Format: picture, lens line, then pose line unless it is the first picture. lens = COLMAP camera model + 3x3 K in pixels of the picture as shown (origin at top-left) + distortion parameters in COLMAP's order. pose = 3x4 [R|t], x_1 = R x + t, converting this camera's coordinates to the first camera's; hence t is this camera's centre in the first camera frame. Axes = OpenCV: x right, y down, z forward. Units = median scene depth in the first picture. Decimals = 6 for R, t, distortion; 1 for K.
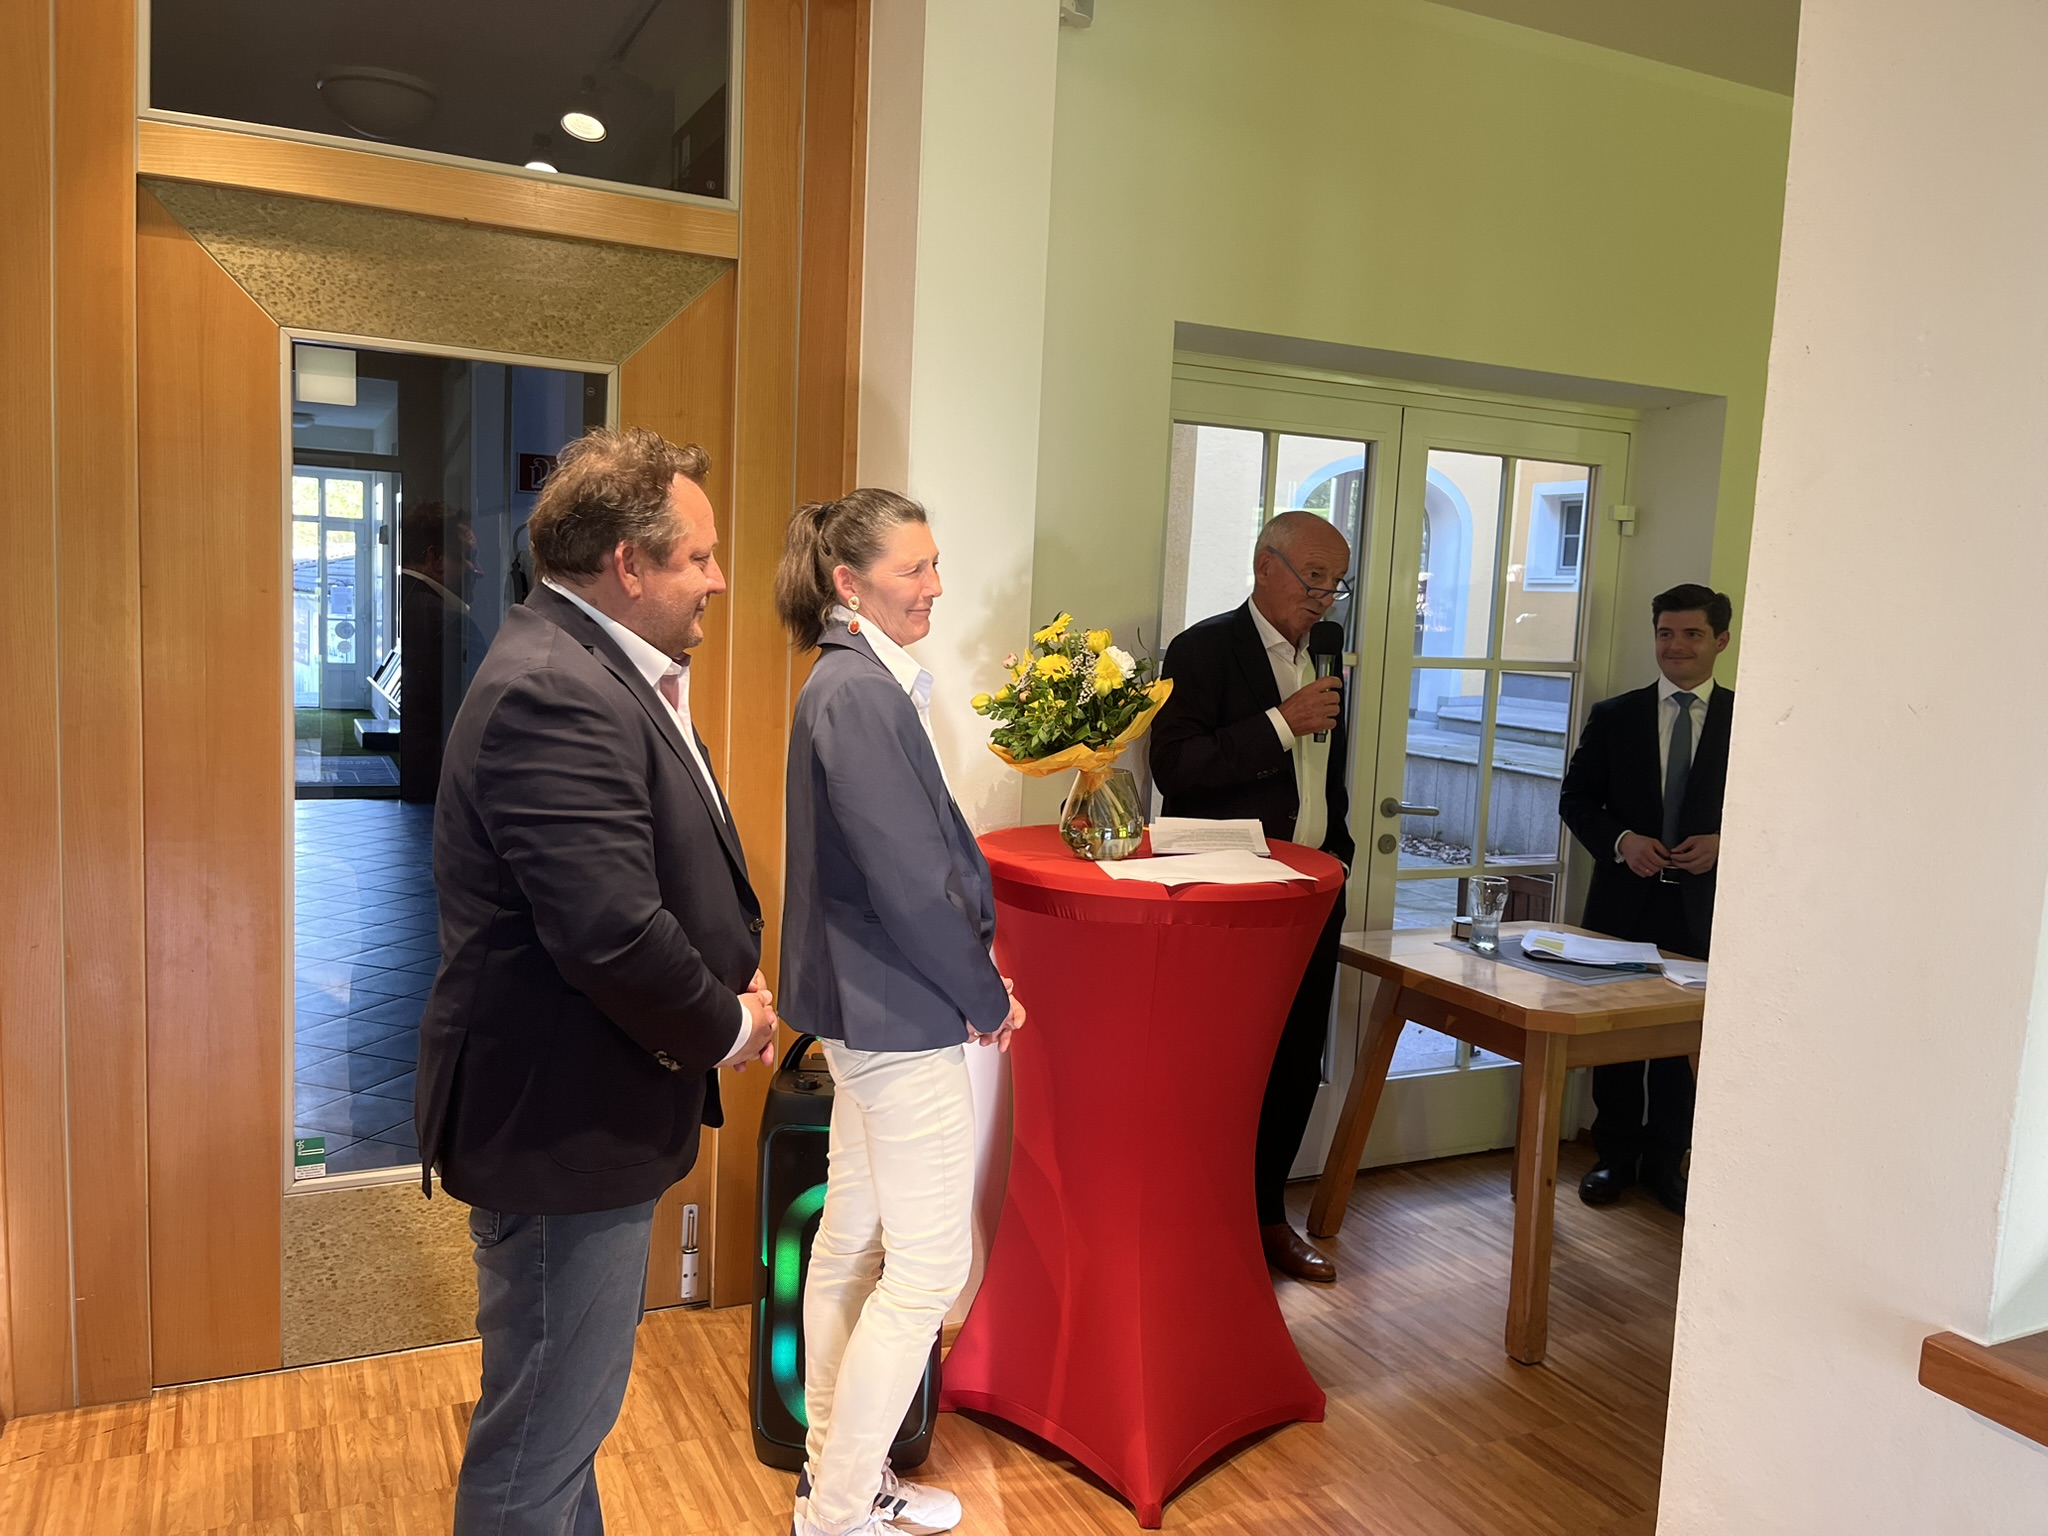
lens RADIAL K [[1549.8, 0, 1022.8], [0, 1549.8, 770.2], [0, 0, 1]] dist [-0.001374, -0.000148]
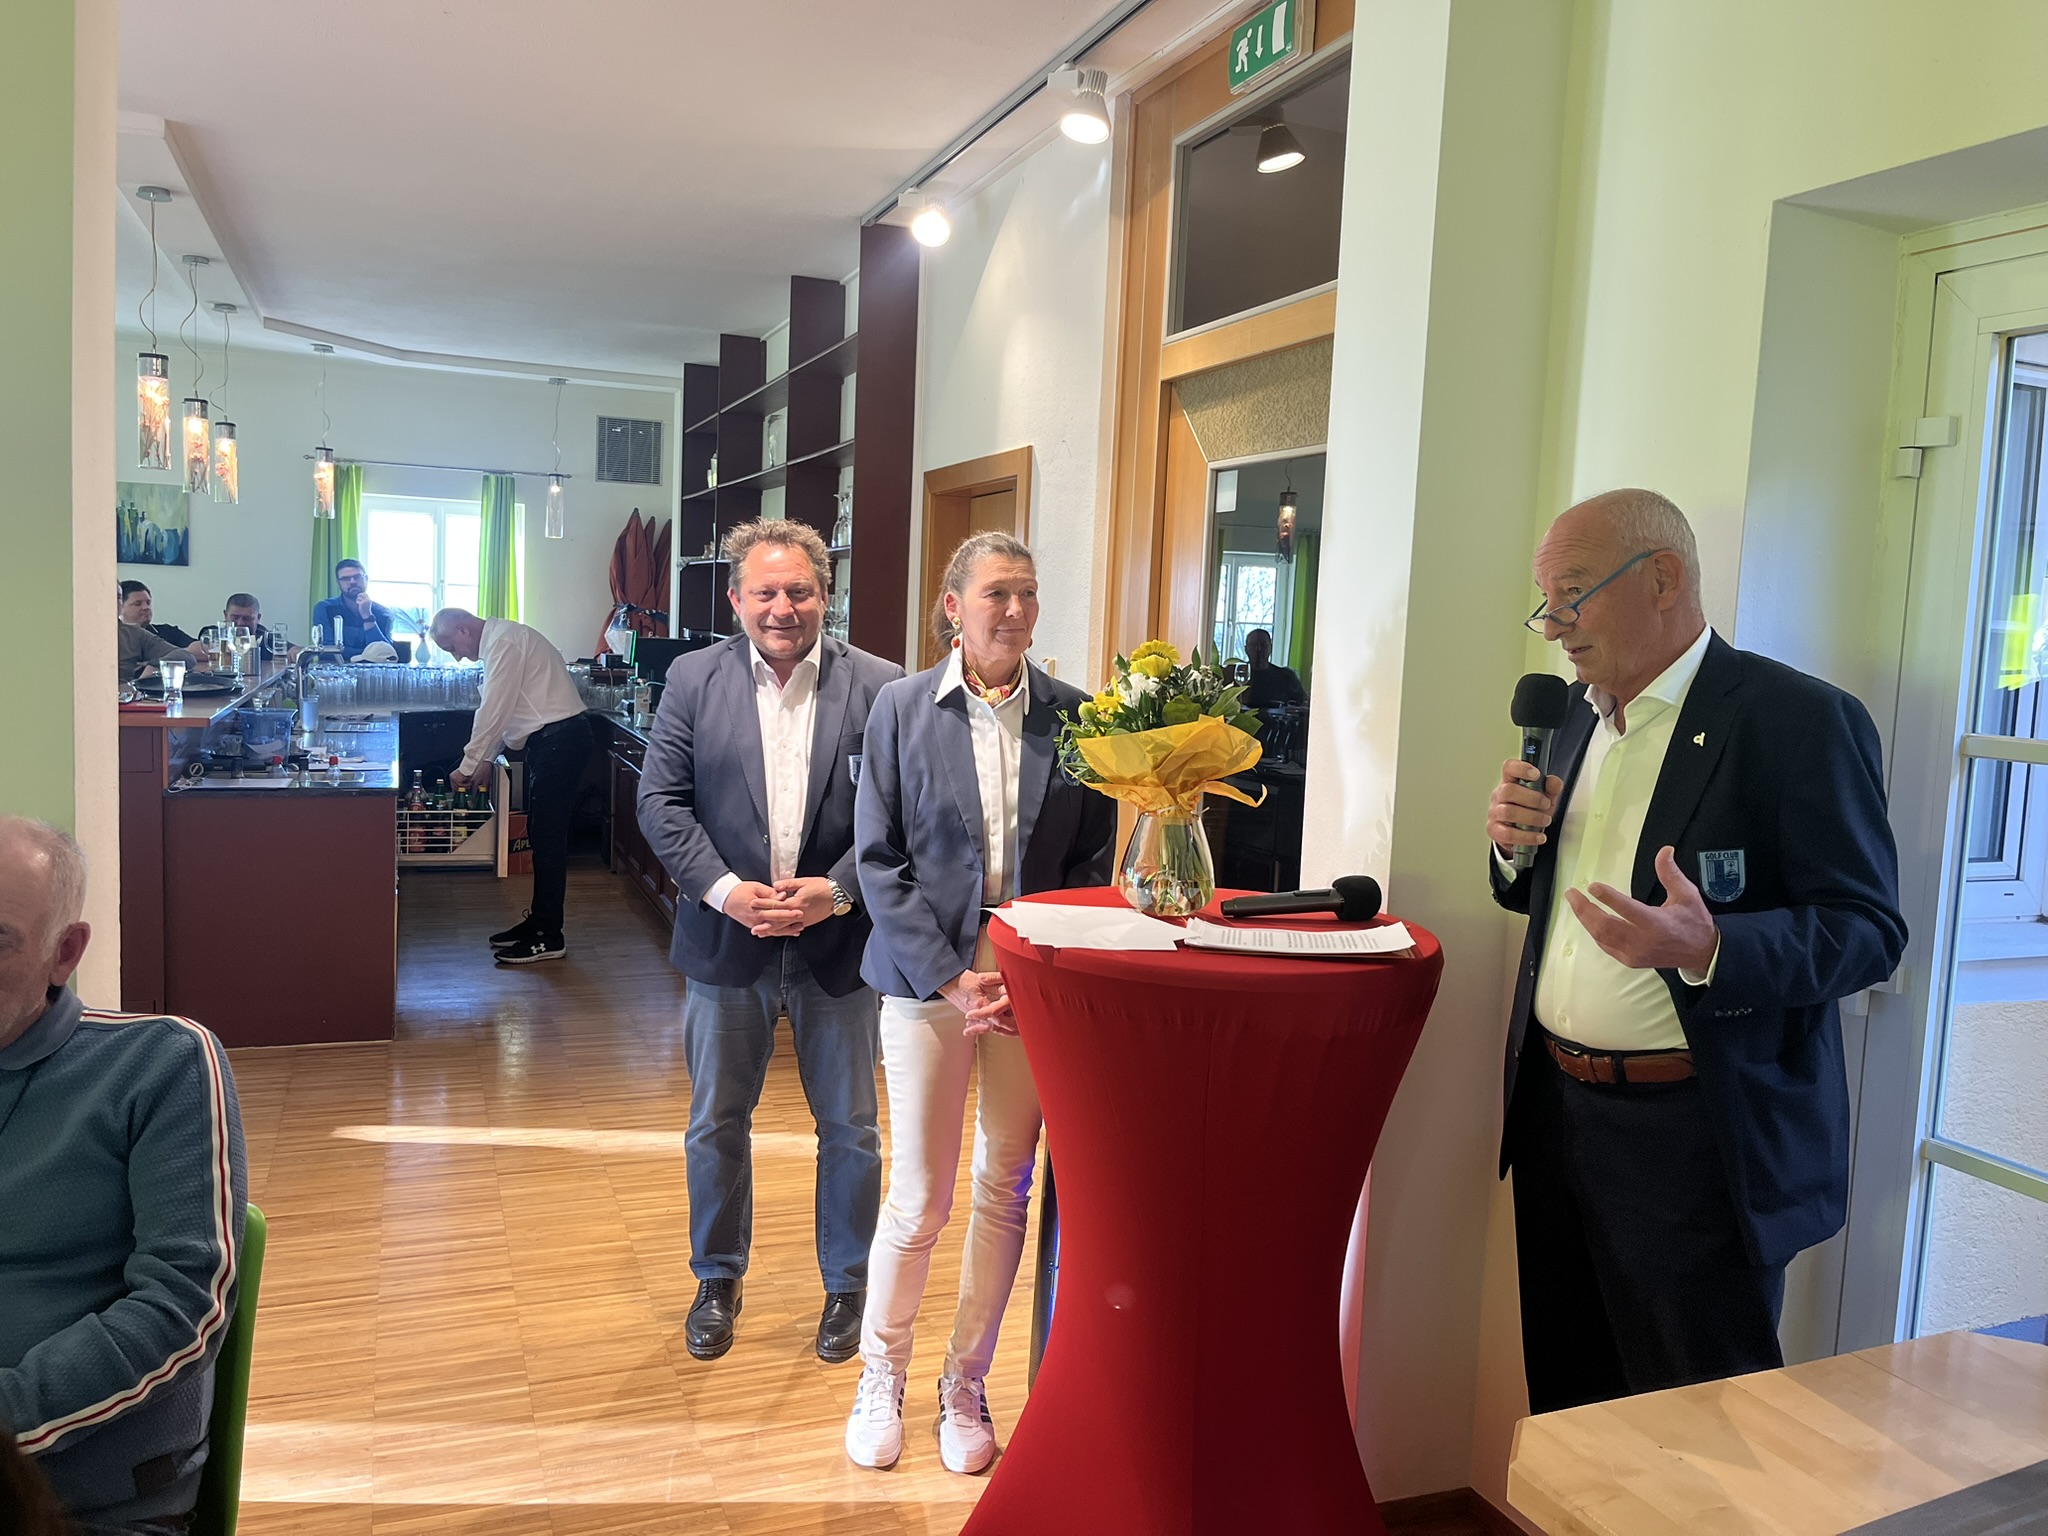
lens RADIAL K [[1549.8, 0, 1024.7], [0, 1549.8, 766.6], [0, 0, 1]] dist [-0.001374, -0.000148]
pose [[-0.070068, 0.043298, -0.996602, 0.857609], [-0.152829, 0.986797, 0.053617, -0.055562], [0.985766, 0.156066, -0.062525, 0.872279]]
